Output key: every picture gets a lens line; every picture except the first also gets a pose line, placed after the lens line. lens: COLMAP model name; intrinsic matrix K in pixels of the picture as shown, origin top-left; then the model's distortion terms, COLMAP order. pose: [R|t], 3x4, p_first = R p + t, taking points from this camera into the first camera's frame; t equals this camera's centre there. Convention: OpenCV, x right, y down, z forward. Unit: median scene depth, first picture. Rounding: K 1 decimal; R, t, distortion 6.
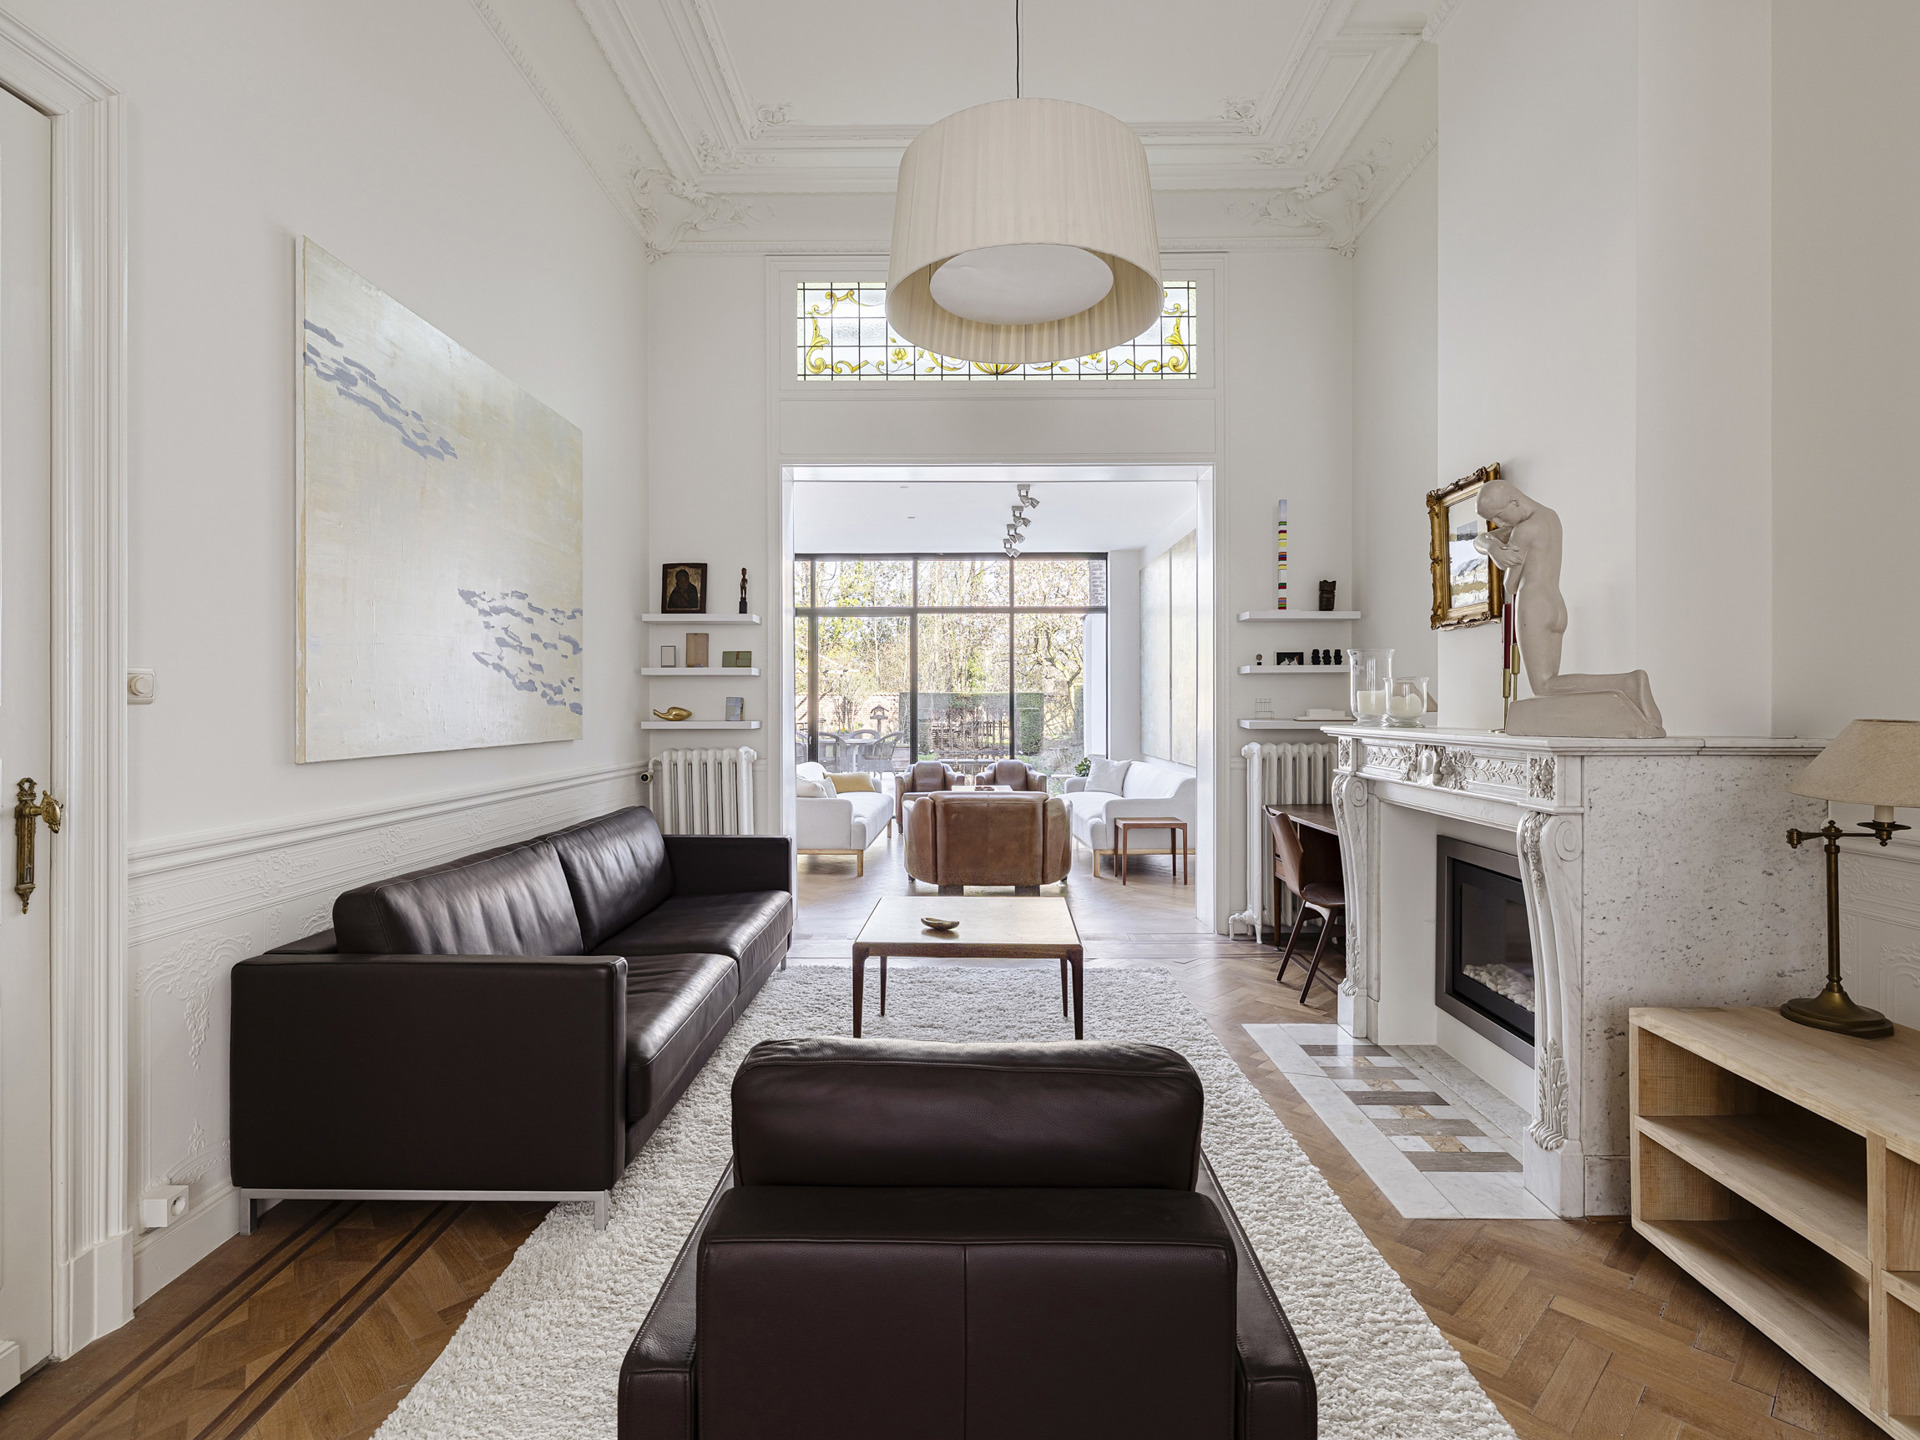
lens RADIAL K [[925.0, 0, 911.0], [0, 925.0, 724.8], [0, 0, 1]] dist [-0.007031, 0.002576]
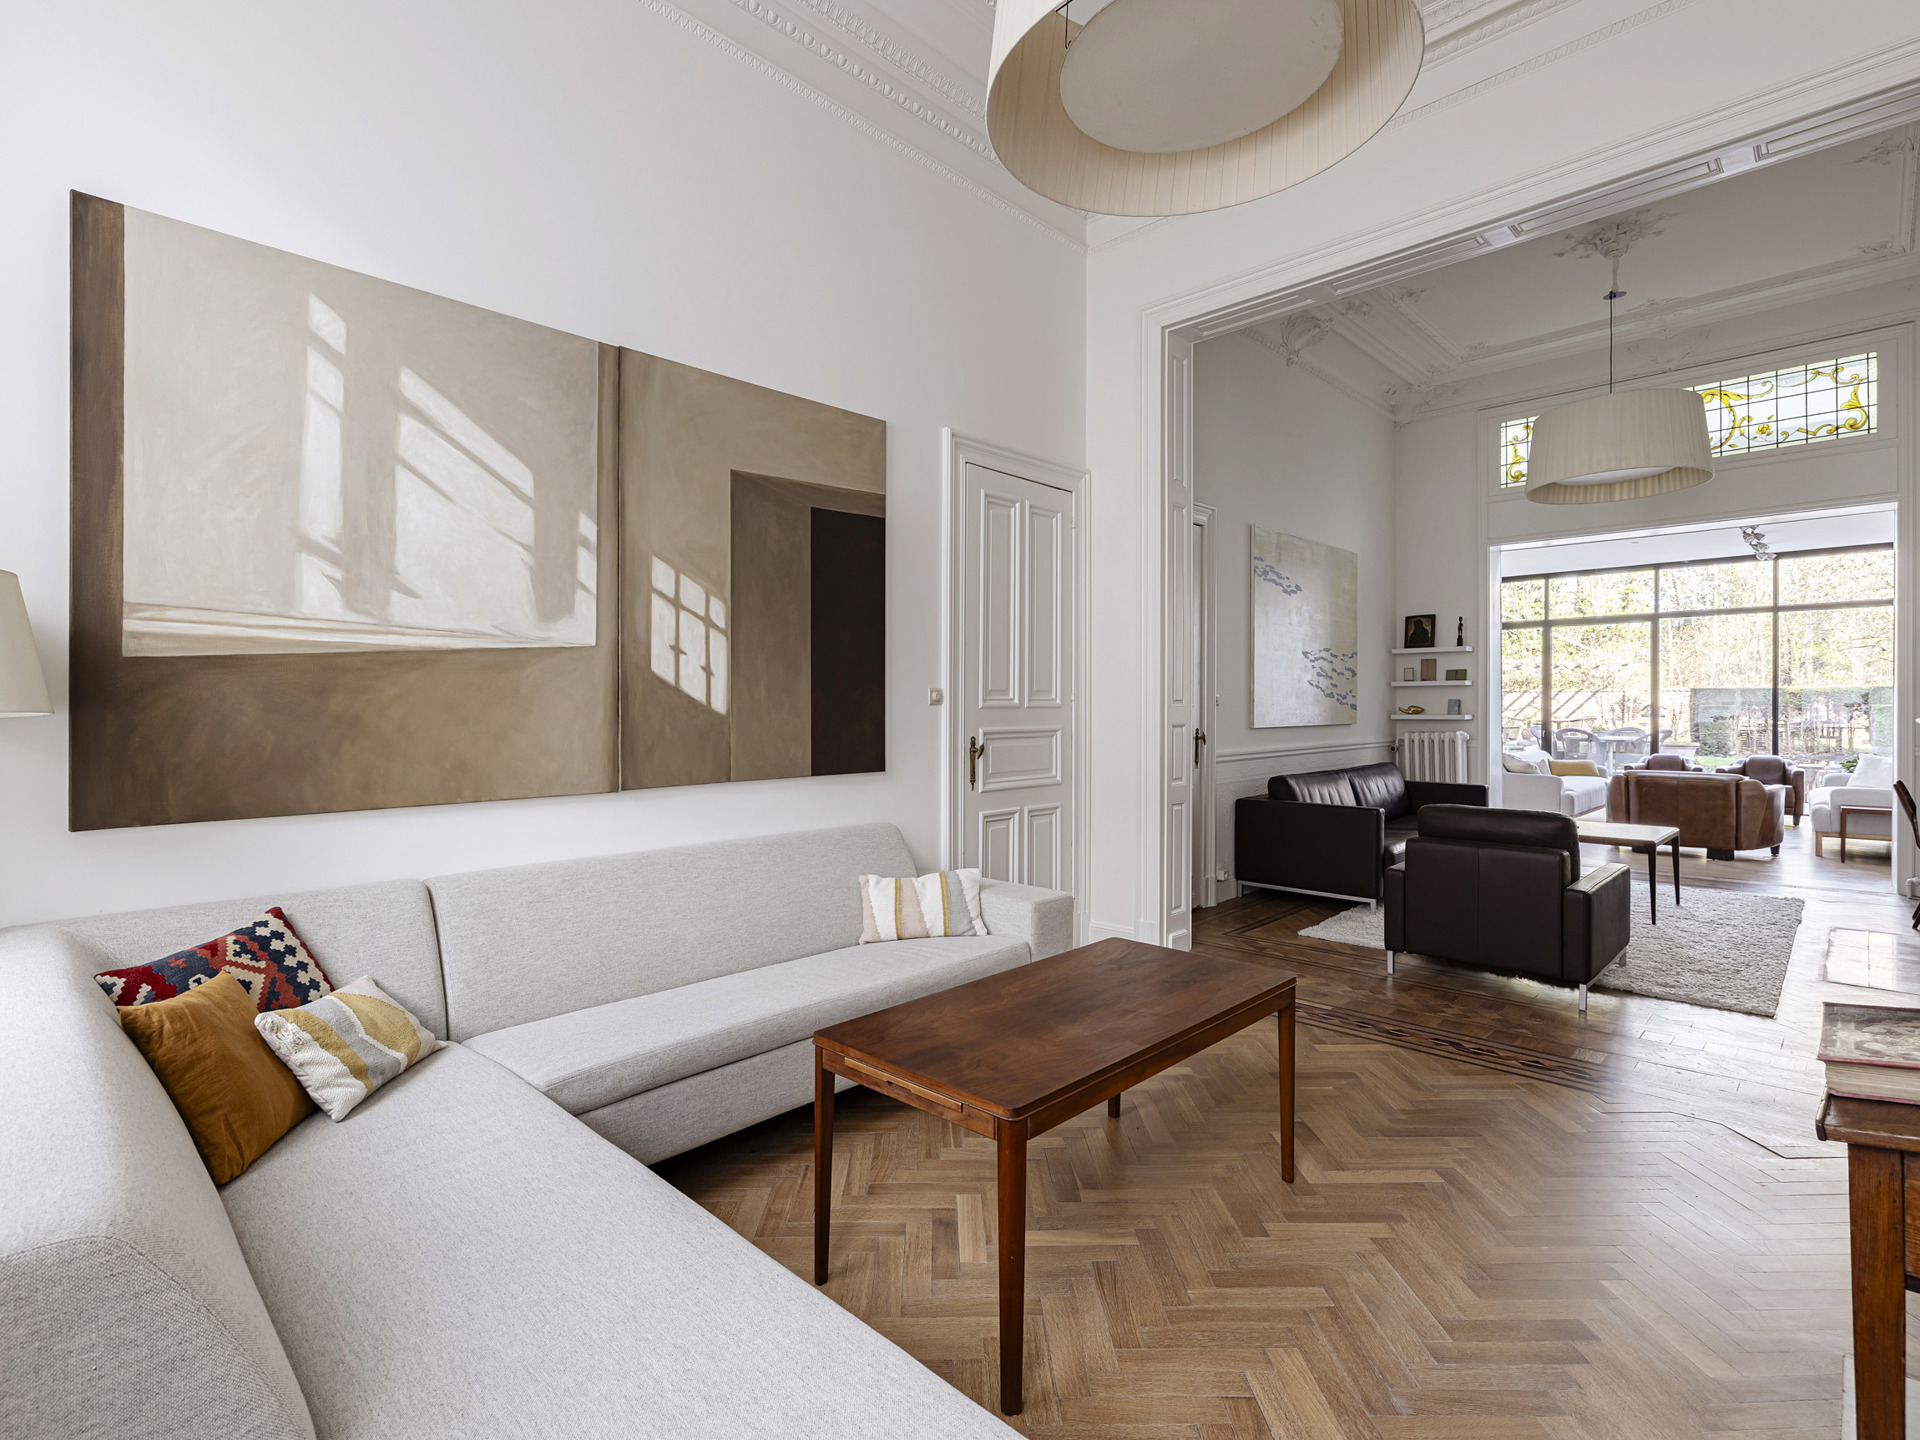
lens RADIAL K [[925.0, 0, 966.3], [0, 925.0, 709.0], [0, 0, 1]] dist [-0.007031, 0.002576]
pose [[0.757030, -0.001611, -0.653378, 0.204663], [-0.008707, 0.999883, -0.012553, 0.012956], [0.653322, 0.015192, 0.756928, -0.719661]]
